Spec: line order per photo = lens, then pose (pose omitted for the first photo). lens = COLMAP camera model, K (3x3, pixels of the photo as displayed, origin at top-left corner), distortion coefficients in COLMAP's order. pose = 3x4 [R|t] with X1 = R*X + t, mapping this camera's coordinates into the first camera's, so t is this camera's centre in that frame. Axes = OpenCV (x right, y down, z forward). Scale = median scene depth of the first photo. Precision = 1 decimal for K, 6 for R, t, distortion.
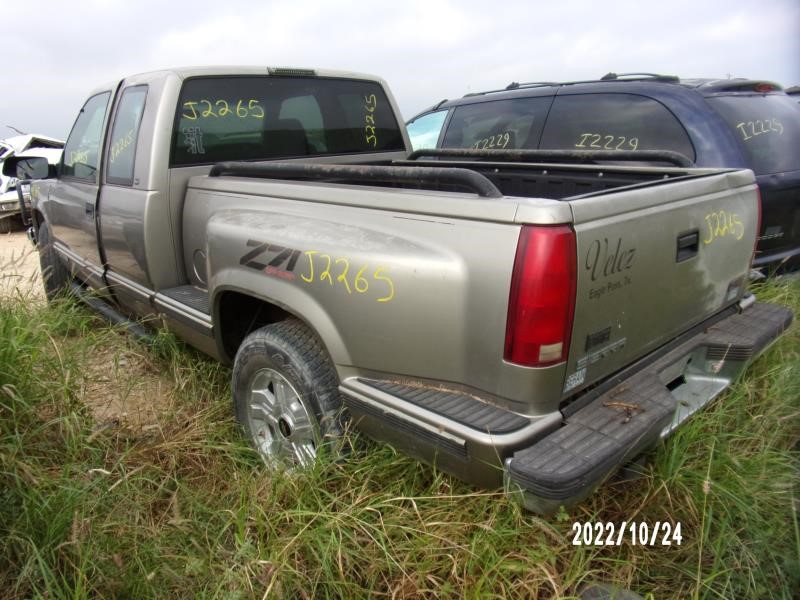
lens RADIAL K [[562.8, 0, 400.0], [0, 562.8, 300.0], [0, 0, 1]] dist [-0.004759, -0.000897]
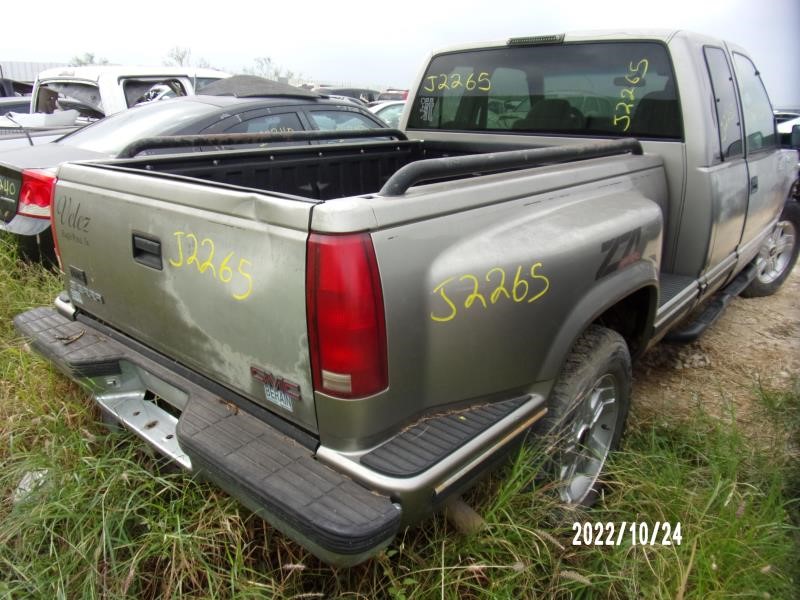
lens RADIAL K [[562.8, 0, 400.0], [0, 562.8, 300.0], [0, 0, 1]] dist [-0.004759, -0.000897]
pose [[0.160130, 0.359207, -0.919418, 0.867953], [-0.303369, 0.904266, 0.300451, -0.253253], [0.939322, 0.230812, 0.253772, 0.720398]]
